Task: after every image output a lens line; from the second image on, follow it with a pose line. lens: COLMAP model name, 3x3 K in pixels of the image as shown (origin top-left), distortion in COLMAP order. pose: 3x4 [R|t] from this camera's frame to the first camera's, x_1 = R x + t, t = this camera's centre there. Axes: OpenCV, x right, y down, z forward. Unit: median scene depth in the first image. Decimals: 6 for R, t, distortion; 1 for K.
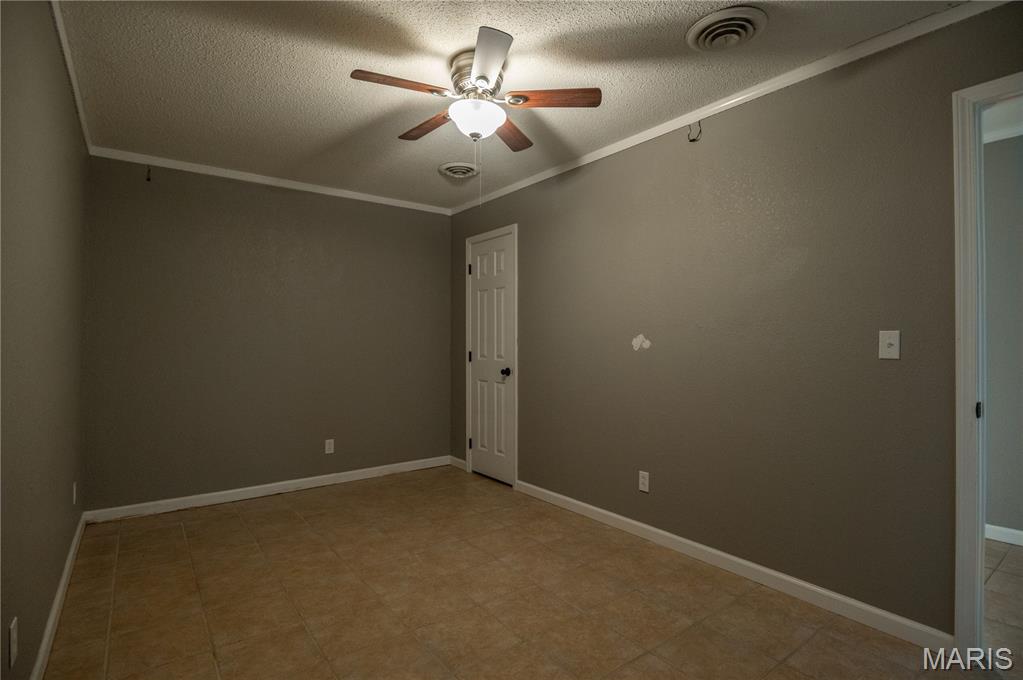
lens RADIAL K [[496.4, 0, 504.0], [0, 496.4, 339.5], [0, 0, 1]] dist [-0.001115, -0.000264]
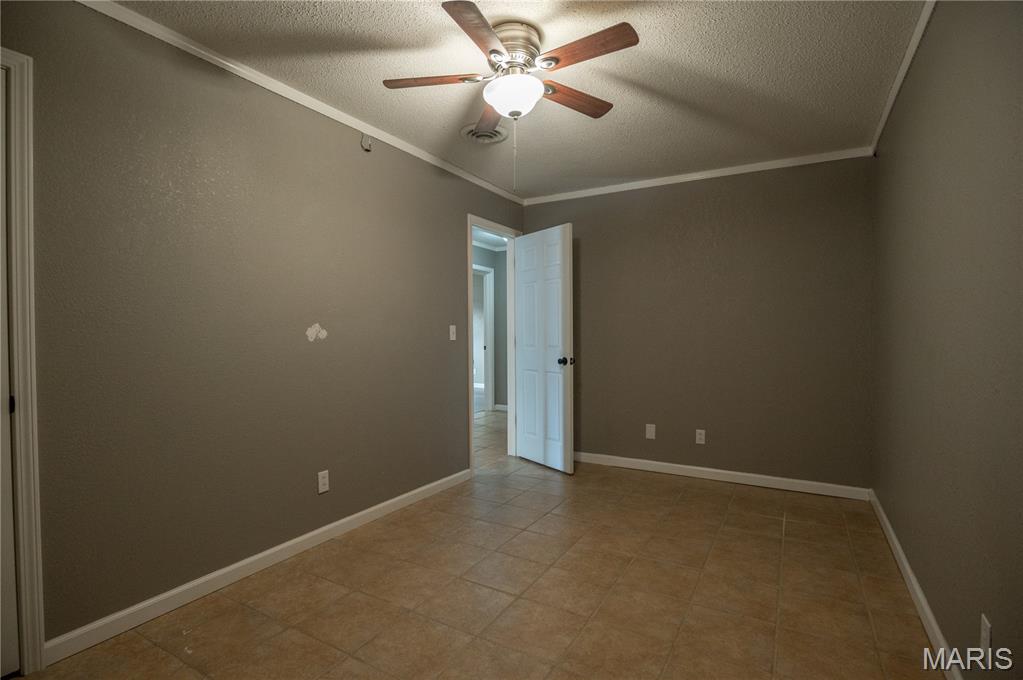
lens RADIAL K [[496.4, 0, 504.0], [0, 496.4, 339.5], [0, 0, 1]] dist [-0.001115, -0.000264]
pose [[-0.381395, -0.014752, 0.924294, -0.731846], [-0.002551, 0.999886, 0.014906, 0.004842], [-0.924409, 0.003327, -0.381389, 1.081927]]
